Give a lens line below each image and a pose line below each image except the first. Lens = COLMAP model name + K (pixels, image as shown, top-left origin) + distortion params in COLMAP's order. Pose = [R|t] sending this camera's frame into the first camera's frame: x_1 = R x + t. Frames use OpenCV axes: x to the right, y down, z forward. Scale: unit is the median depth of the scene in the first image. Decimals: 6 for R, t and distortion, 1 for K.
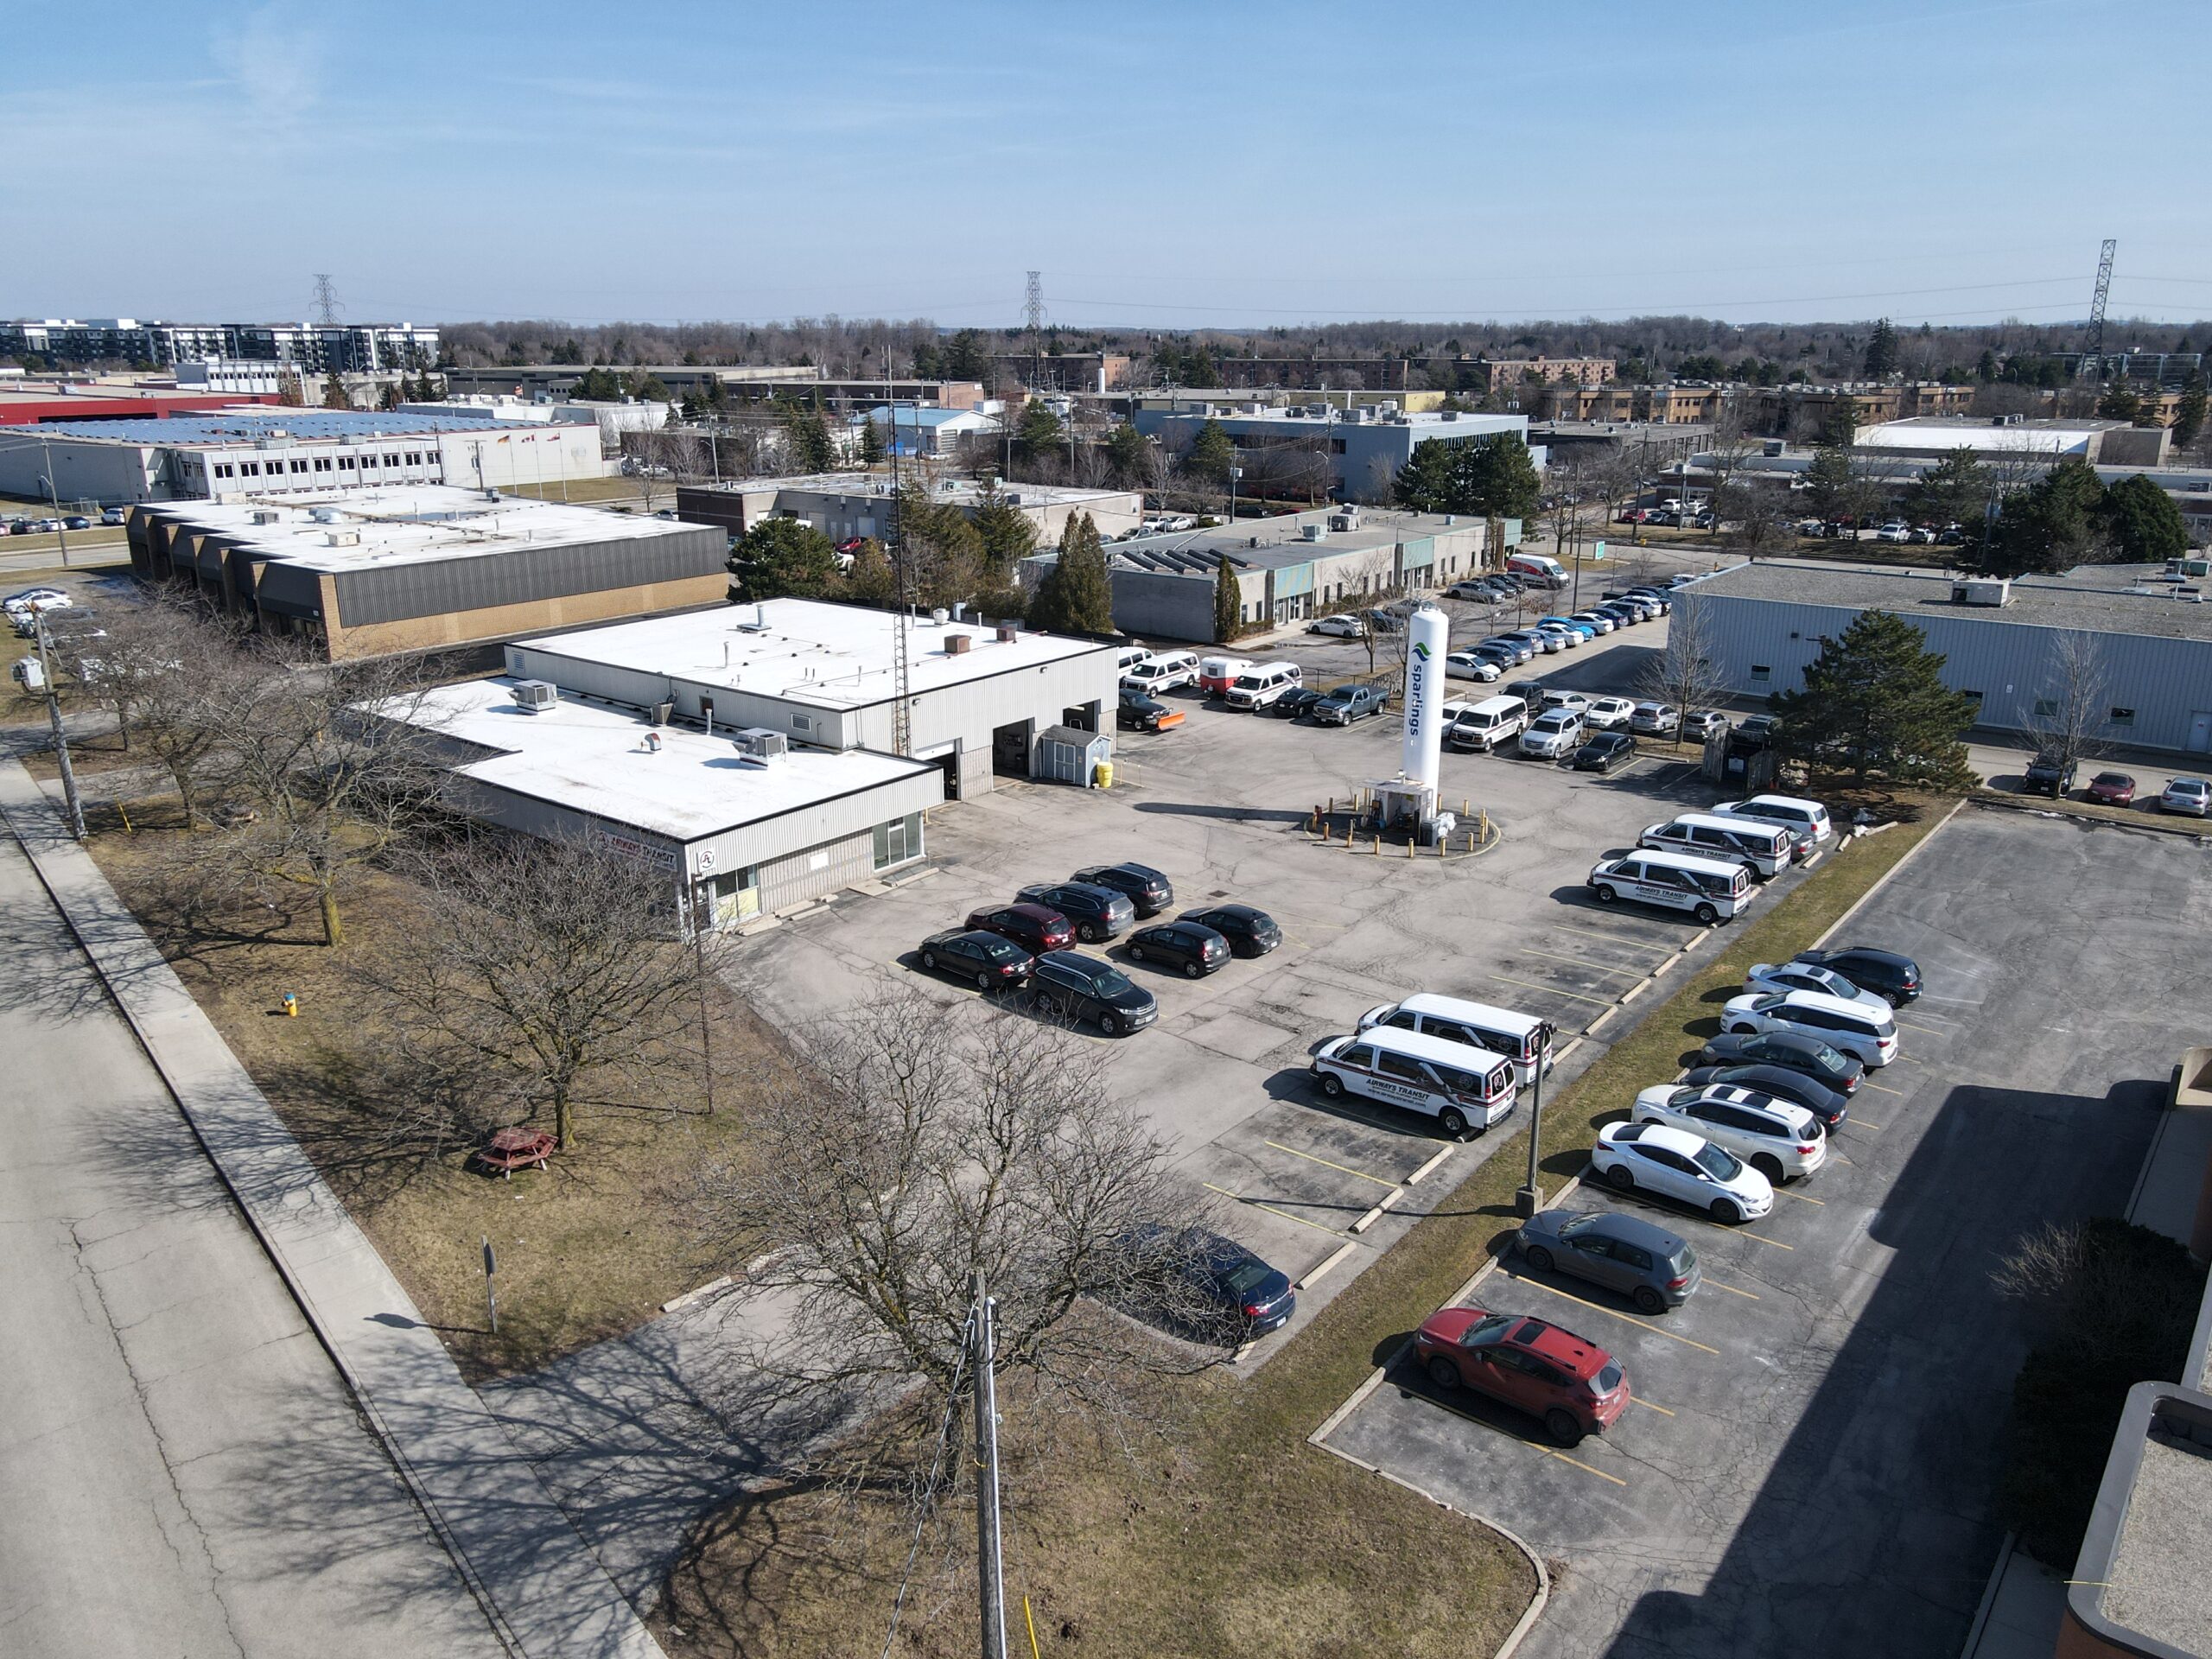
lens RADIAL K [[1628.8, 0, 1104.4], [0, 1628.8, 795.0], [0, 0, 1]] dist [-0.032709, 0.117565]
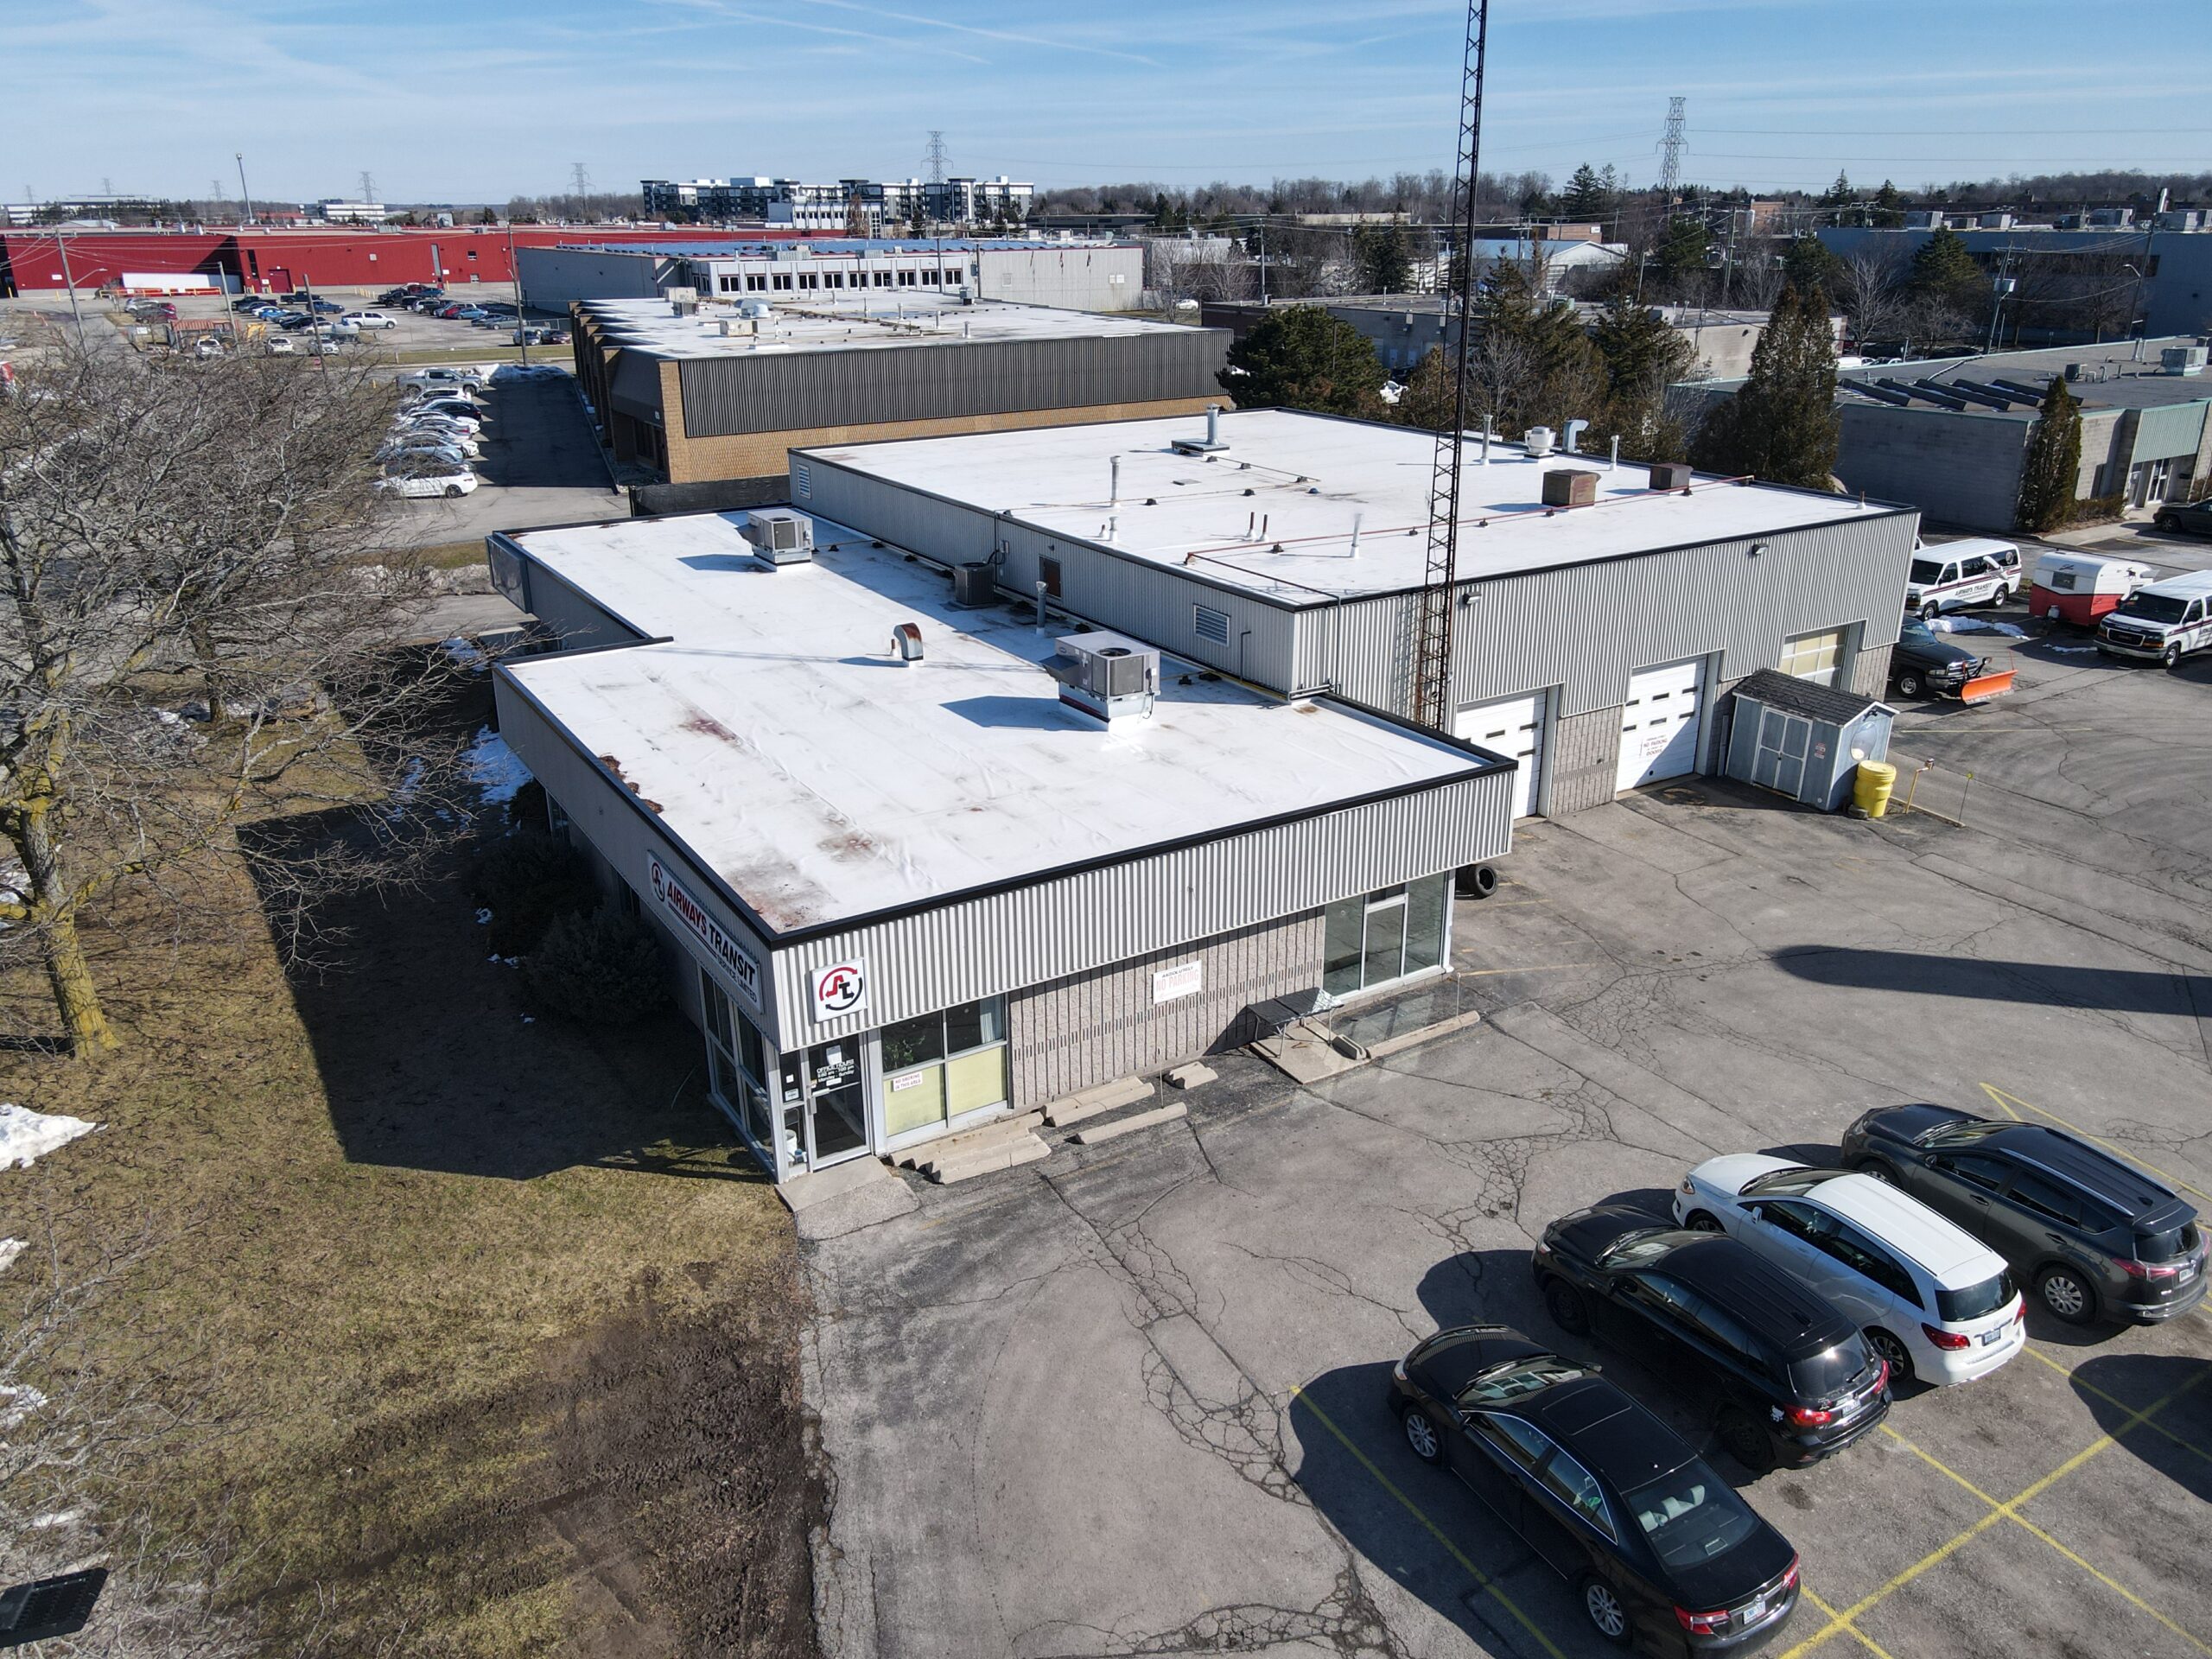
lens RADIAL K [[1628.8, 0, 1104.4], [0, 1628.8, 795.0], [0, 0, 1]] dist [-0.032709, 0.117565]
pose [[0.939620, 0.113133, -0.322979, -0.050718], [-0.090493, 0.992321, 0.084326, -0.027617], [0.330039, -0.050007, 0.942642, 0.459716]]
